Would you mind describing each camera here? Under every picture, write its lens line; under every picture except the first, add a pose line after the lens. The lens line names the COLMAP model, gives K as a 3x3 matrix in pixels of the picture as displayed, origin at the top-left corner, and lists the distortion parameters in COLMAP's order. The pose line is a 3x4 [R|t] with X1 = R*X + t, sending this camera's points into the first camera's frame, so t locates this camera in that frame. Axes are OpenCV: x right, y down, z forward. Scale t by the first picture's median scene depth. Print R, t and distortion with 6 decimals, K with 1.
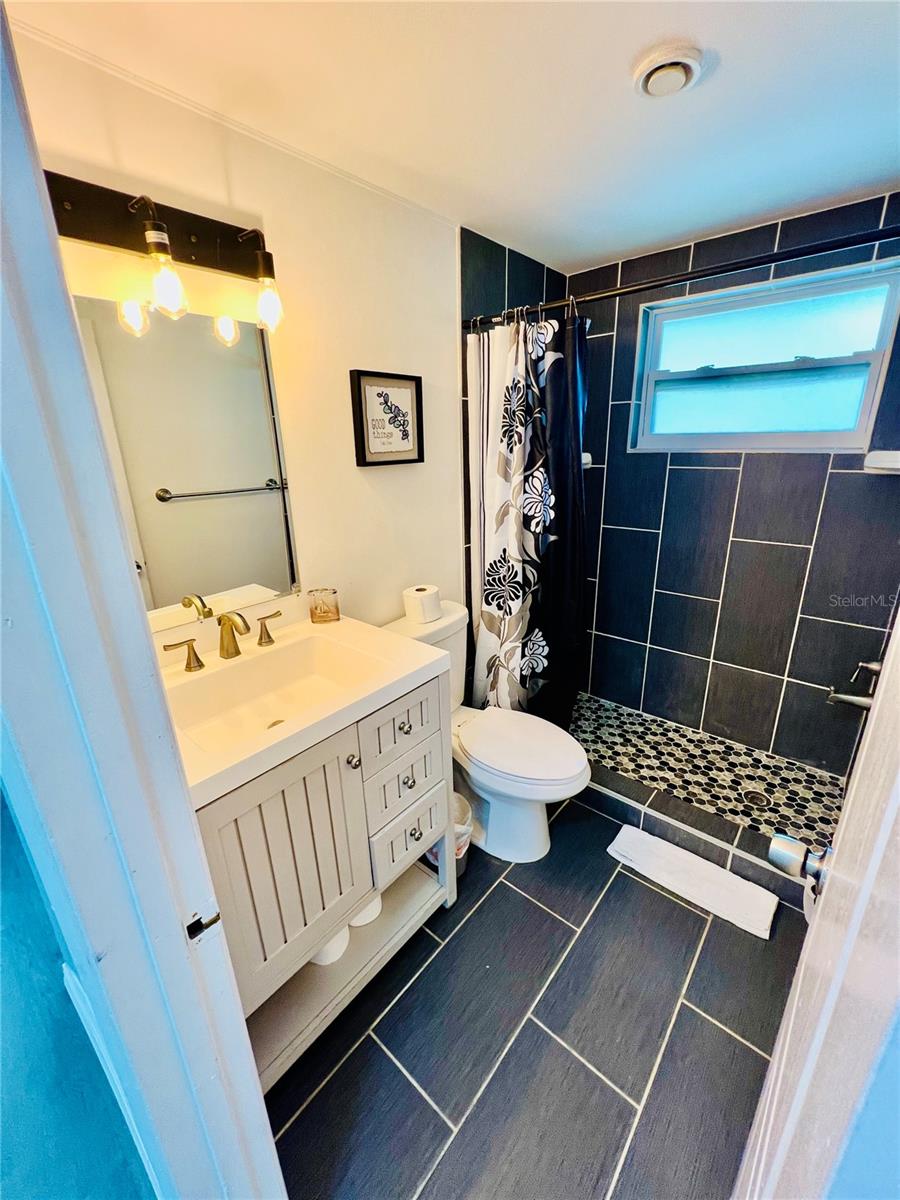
lens RADIAL K [[480.6, 0, 453.7], [0, 480.6, 596.7], [0, 0, 1]] dist [-0.001942, 0.000165]
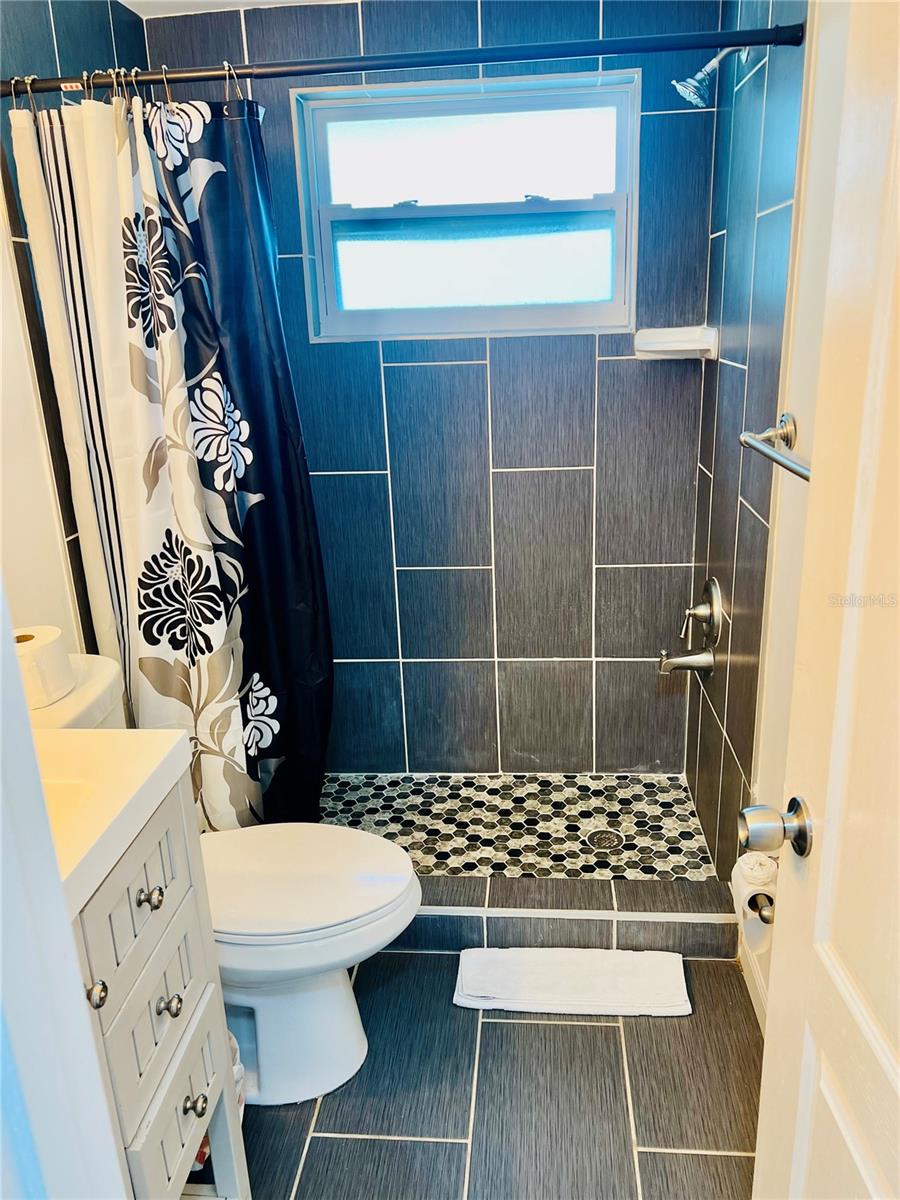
lens RADIAL K [[901.6, 0, 457.4], [0, 901.6, 600.3], [0, 0, 1]] dist [0.060295, -0.069765]
pose [[0.814916, -0.183944, 0.549615, -0.203453], [0.197073, 0.979739, 0.035697, 0.001085], [-0.545045, 0.079225, 0.834655, 0.015167]]
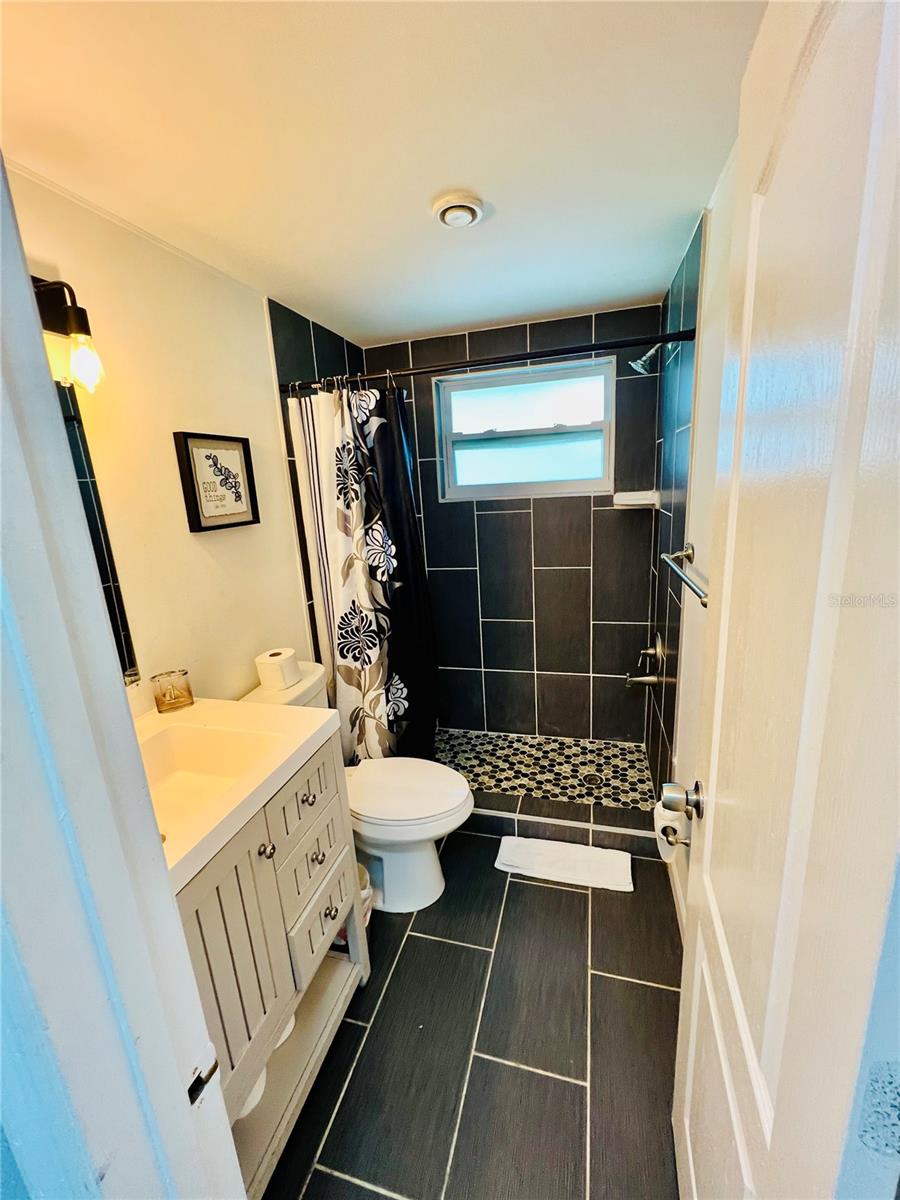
lens RADIAL K [[480.6, 0, 451.7], [0, 480.6, 596.8], [0, 0, 1]] dist [-0.001942, 0.000165]
pose [[0.907955, -0.127213, 0.399292, -0.116545], [0.166243, 0.983971, -0.064533, -0.007418], [-0.384683, 0.124973, 0.914550, -0.013612]]
